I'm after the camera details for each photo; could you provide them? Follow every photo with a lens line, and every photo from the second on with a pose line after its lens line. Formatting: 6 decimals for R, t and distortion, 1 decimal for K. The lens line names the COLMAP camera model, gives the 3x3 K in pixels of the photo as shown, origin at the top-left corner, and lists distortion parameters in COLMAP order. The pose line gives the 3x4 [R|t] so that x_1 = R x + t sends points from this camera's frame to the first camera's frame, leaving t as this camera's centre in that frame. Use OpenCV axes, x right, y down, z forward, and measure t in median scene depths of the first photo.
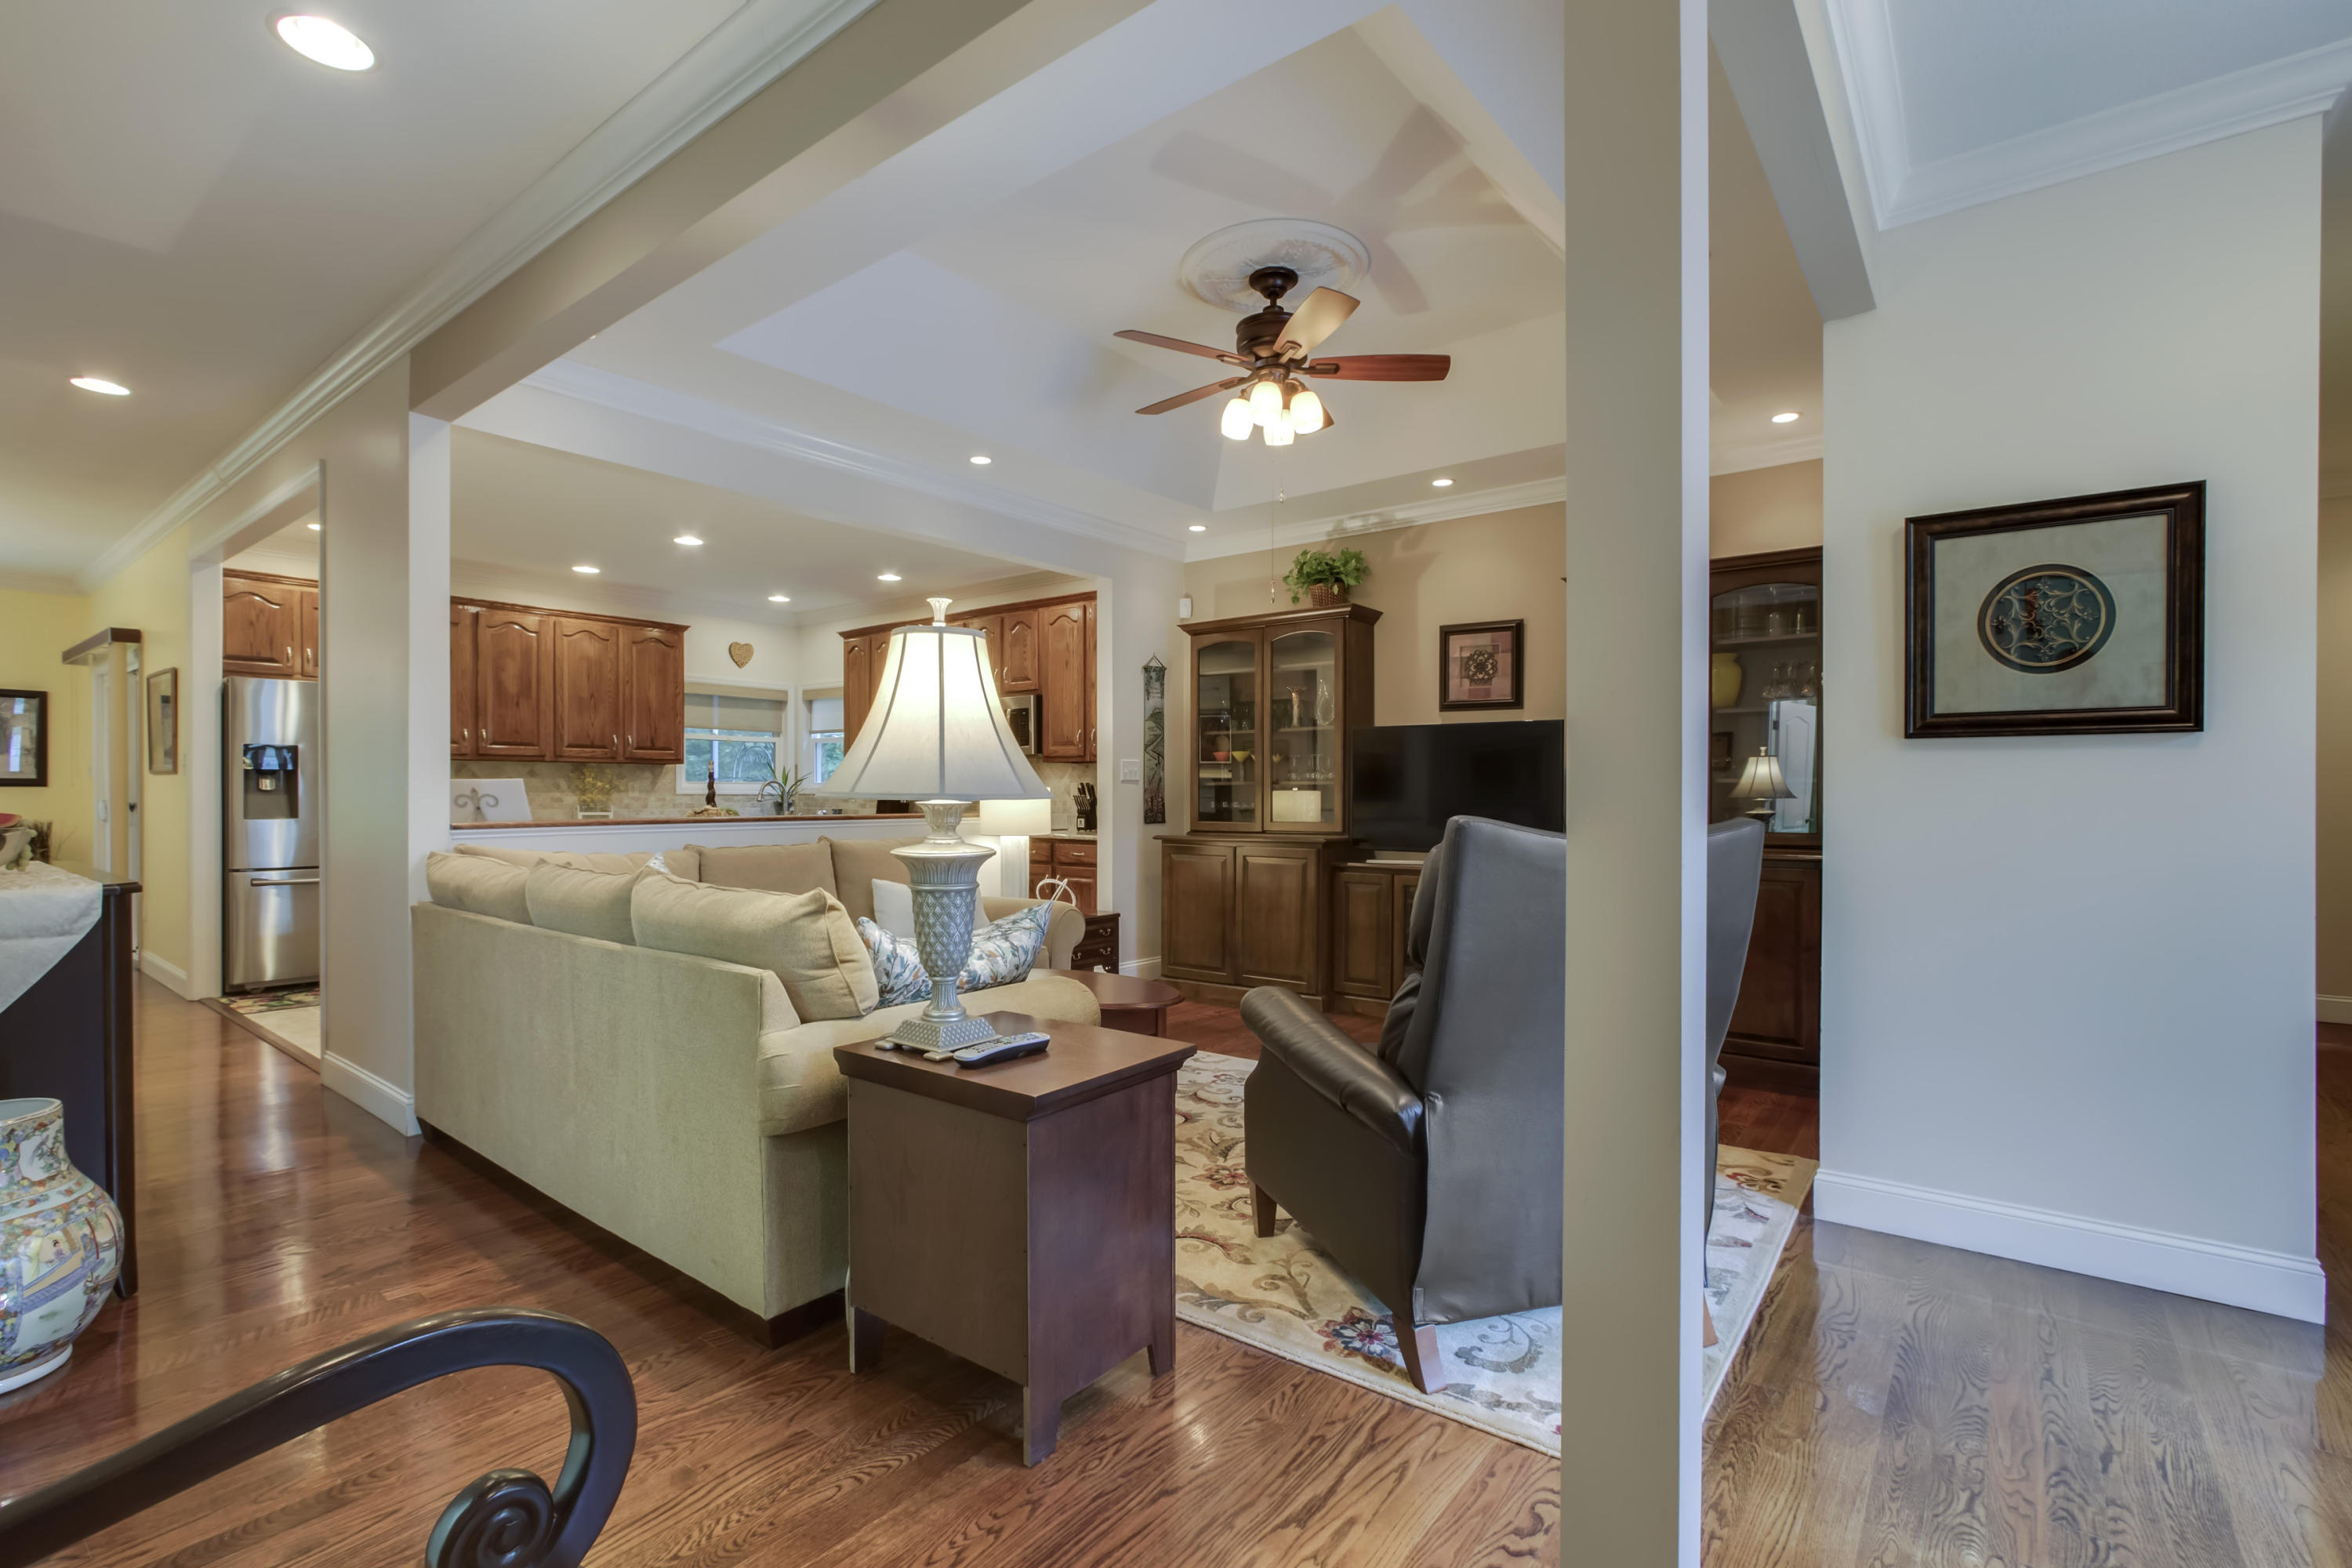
lens RADIAL K [[1078.7, 0, 1171.0], [0, 1078.7, 800.9], [0, 0, 1]] dist [-0.016290, 0.003232]
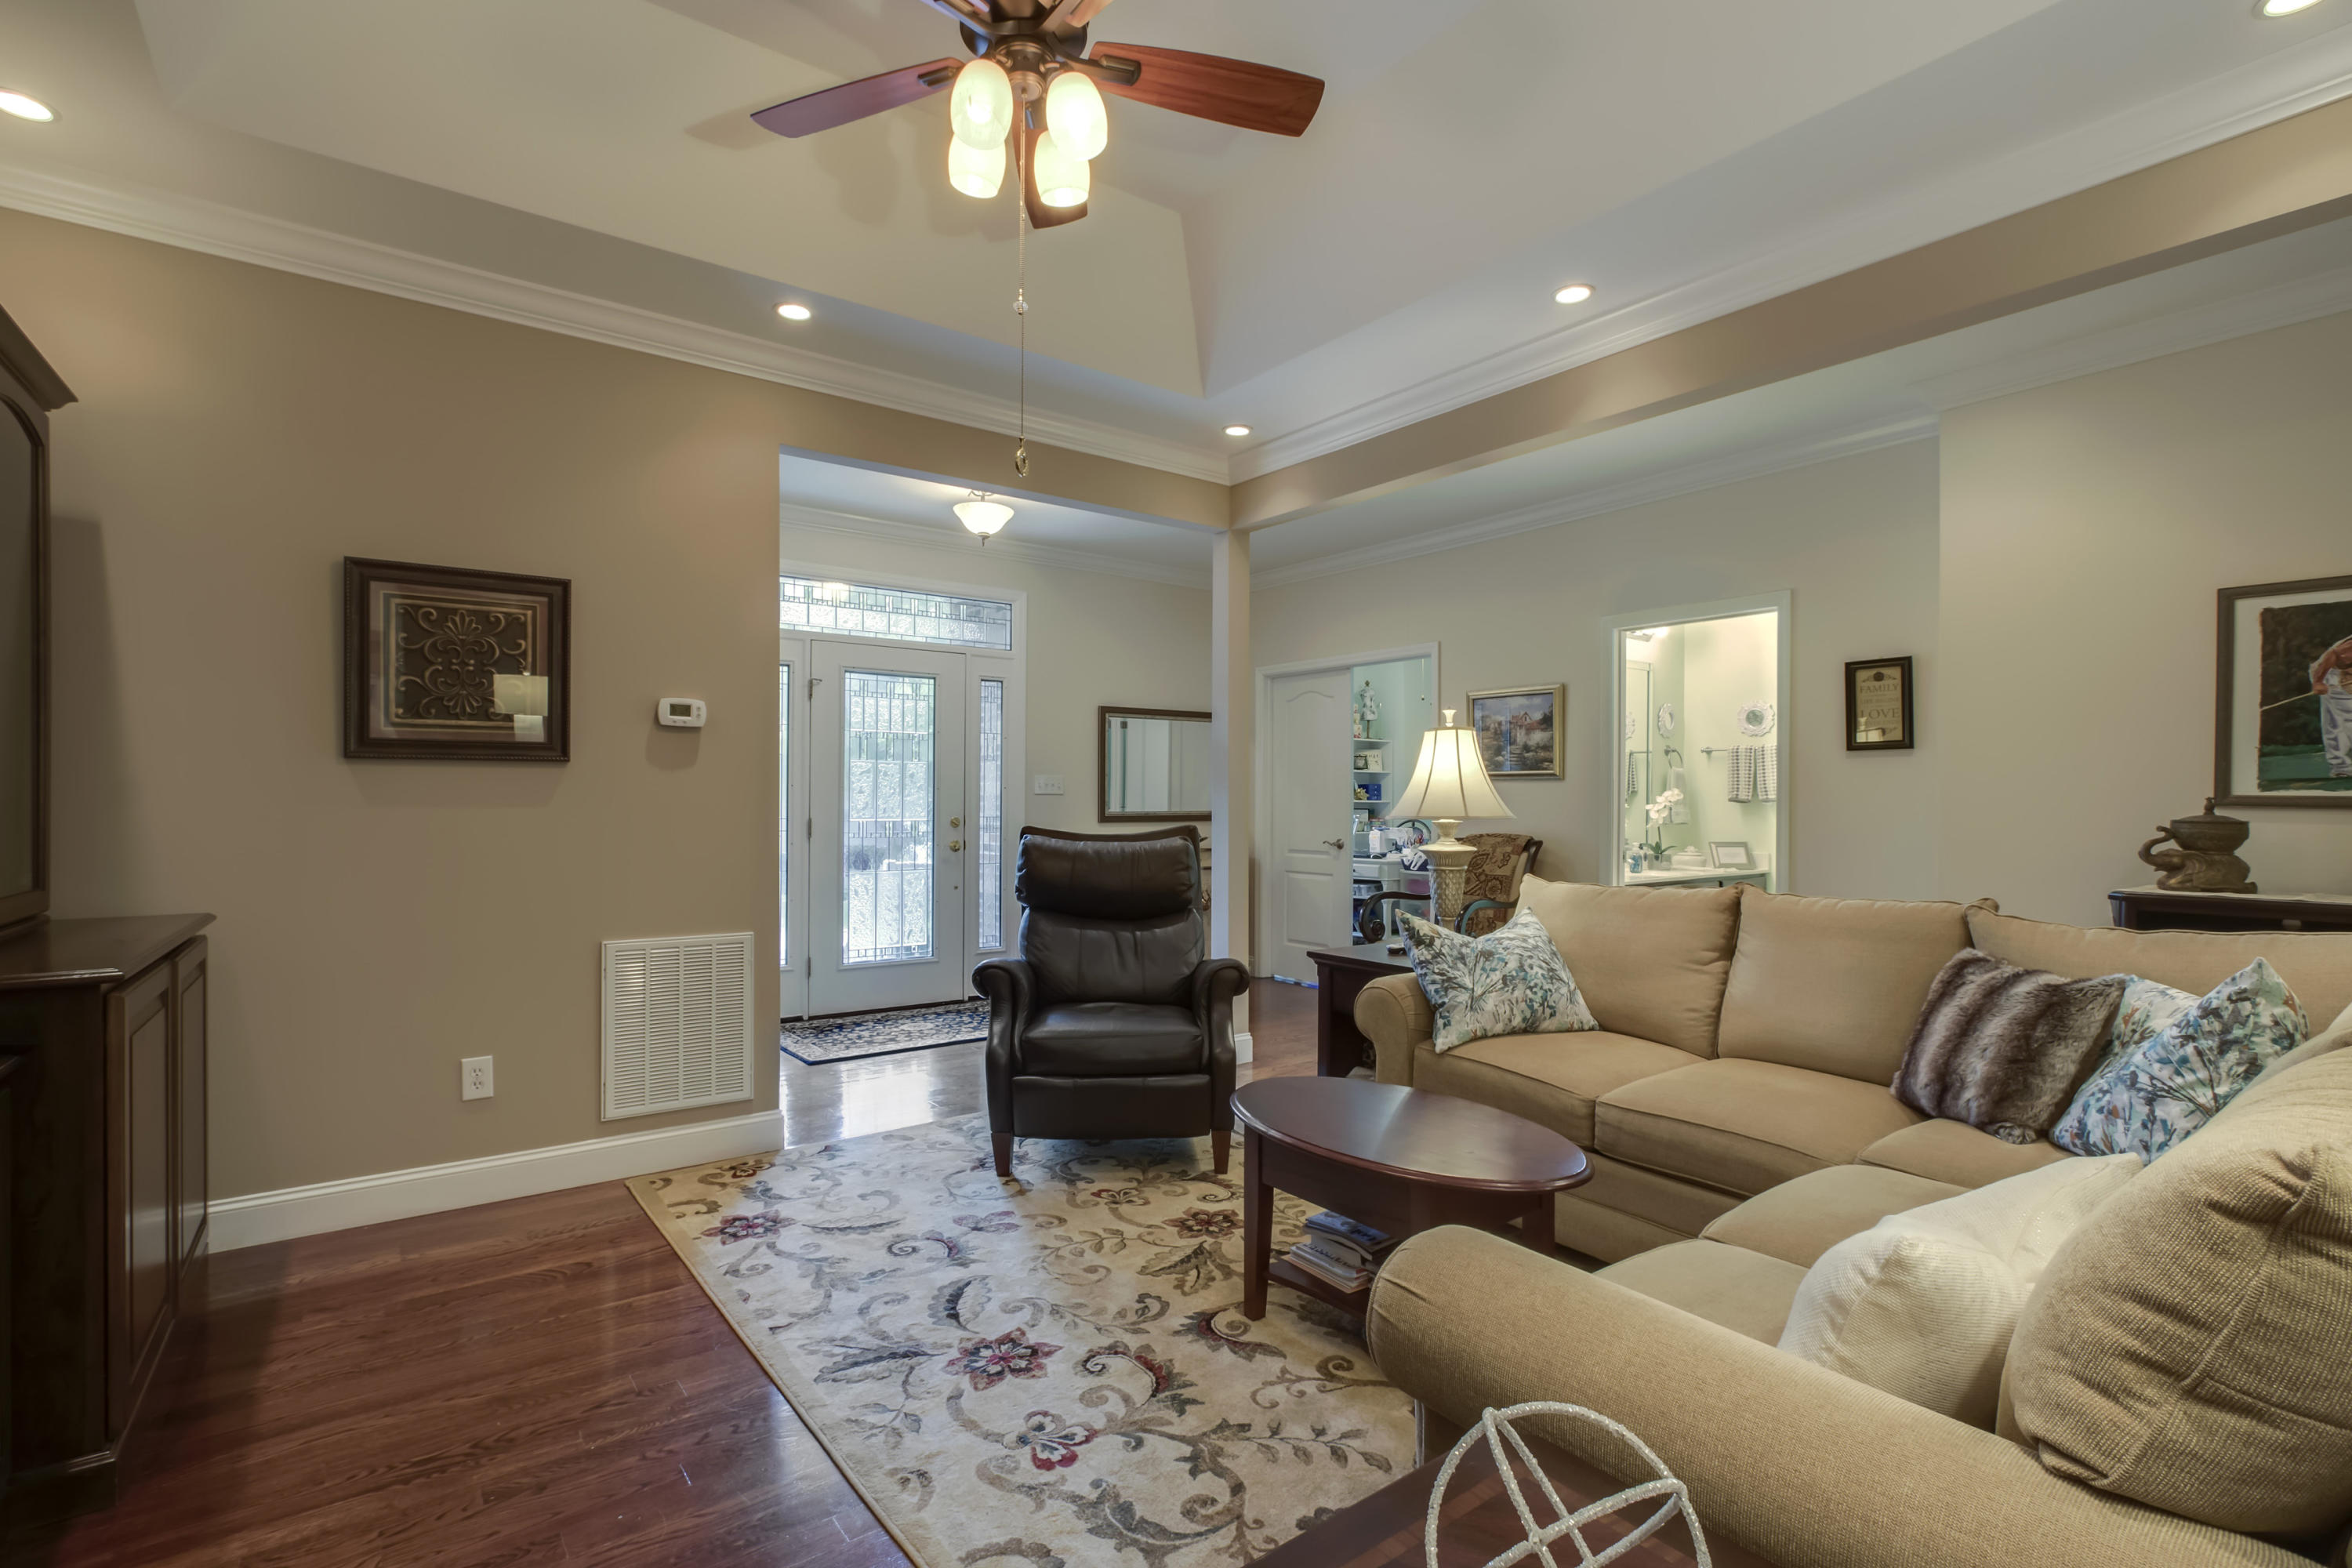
lens RADIAL K [[1078.7, 0, 1171.9], [0, 1078.7, 798.7], [0, 0, 1]] dist [-0.016290, 0.003232]
pose [[-0.967257, -0.004253, 0.253764, -0.084946], [-0.003438, 0.999987, 0.003656, -0.015845], [-0.253776, 0.002664, -0.967259, 1.086144]]
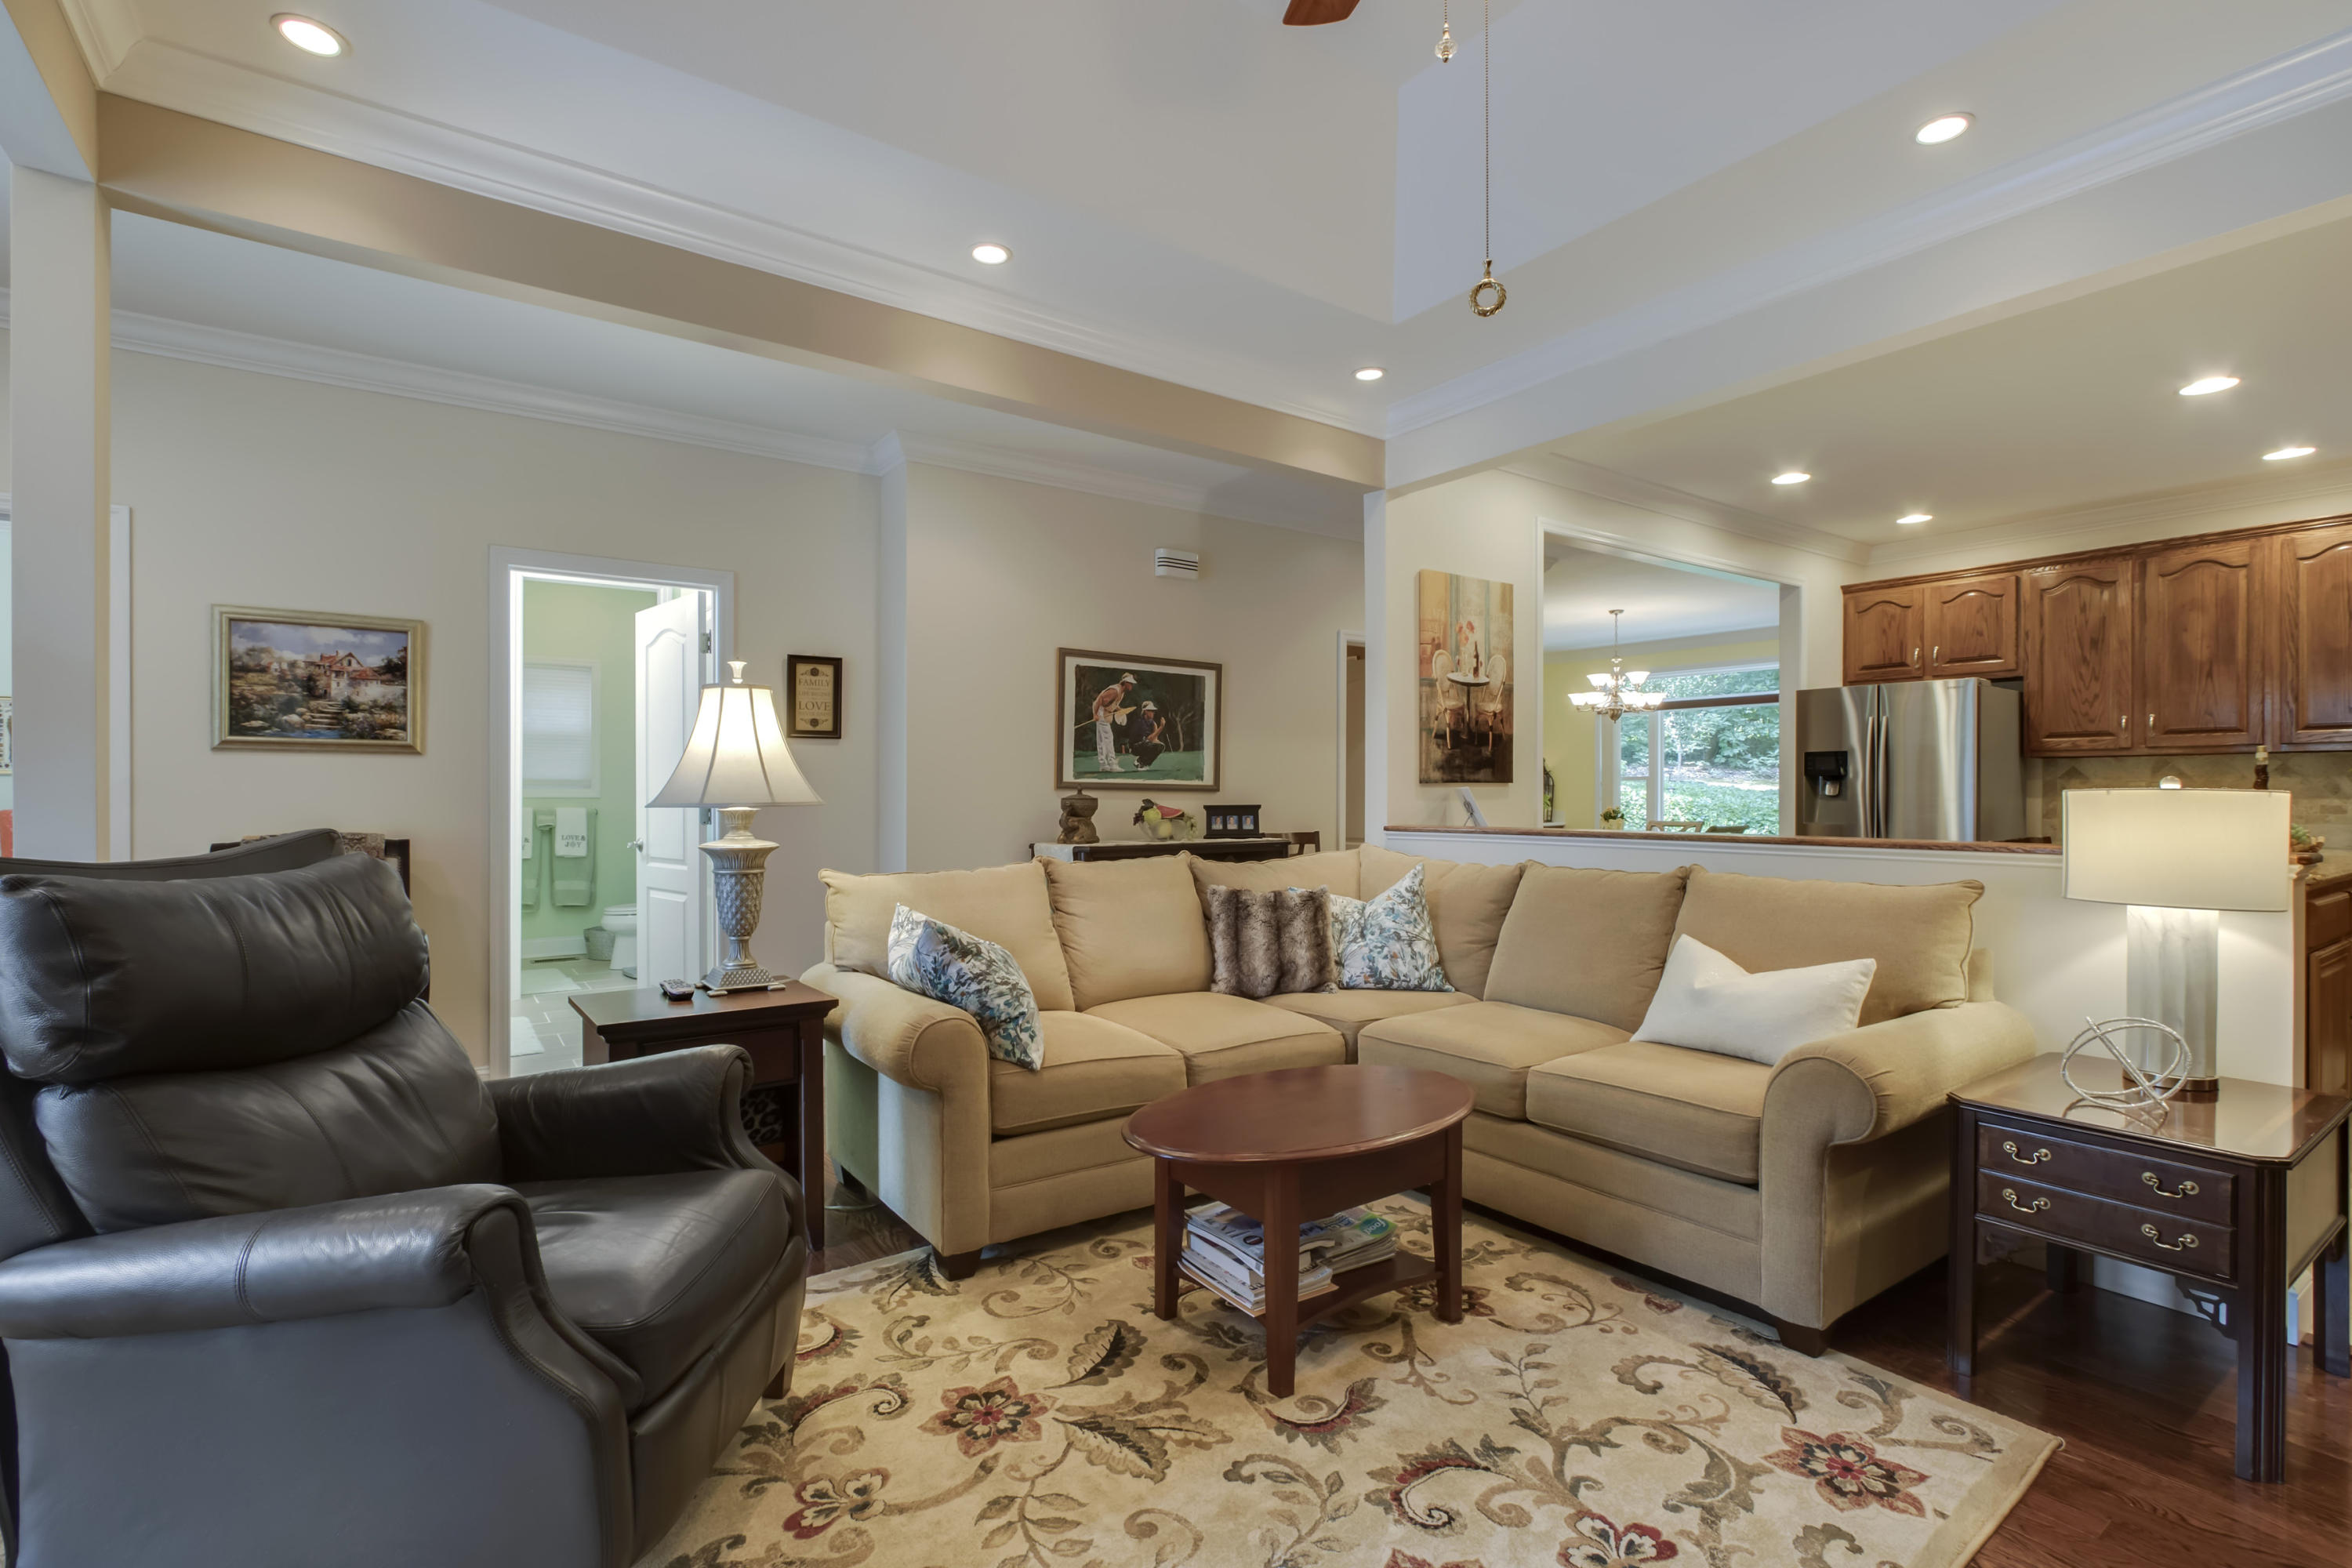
lens RADIAL K [[1078.7, 0, 1160.4], [0, 1078.7, 796.3], [0, 0, 1]] dist [-0.016290, 0.003232]
pose [[-0.284228, 0.001906, -0.958755, 0.356373], [-0.007047, 0.999967, 0.004077, -0.009343], [0.958731, 0.007915, -0.284206, 0.718543]]
